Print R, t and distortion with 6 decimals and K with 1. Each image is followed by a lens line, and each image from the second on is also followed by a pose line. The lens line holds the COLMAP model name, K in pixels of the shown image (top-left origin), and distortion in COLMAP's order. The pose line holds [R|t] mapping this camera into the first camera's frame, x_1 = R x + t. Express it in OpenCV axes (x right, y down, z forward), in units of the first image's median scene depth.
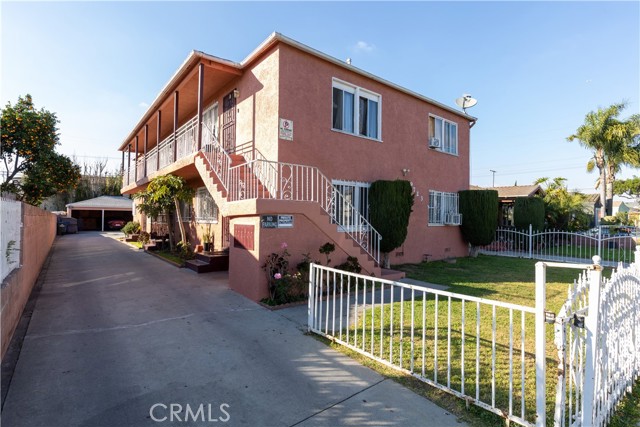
lens RADIAL K [[322.4, 0, 320.0], [0, 322.4, 213.5], [0, 0, 1]] dist [0.000573, 0.000305]
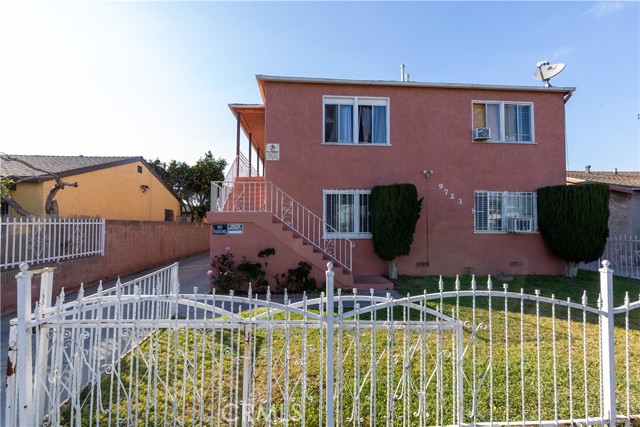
lens RADIAL K [[286.3, 0, 320.0], [0, 286.3, 213.5], [0, 0, 1]] dist [-0.001797, -0.000412]
pose [[0.822206, -0.032100, -0.568284, 0.525890], [0.017485, 0.999362, -0.031152, 0.003269], [0.568921, 0.015677, 0.822242, 0.192498]]
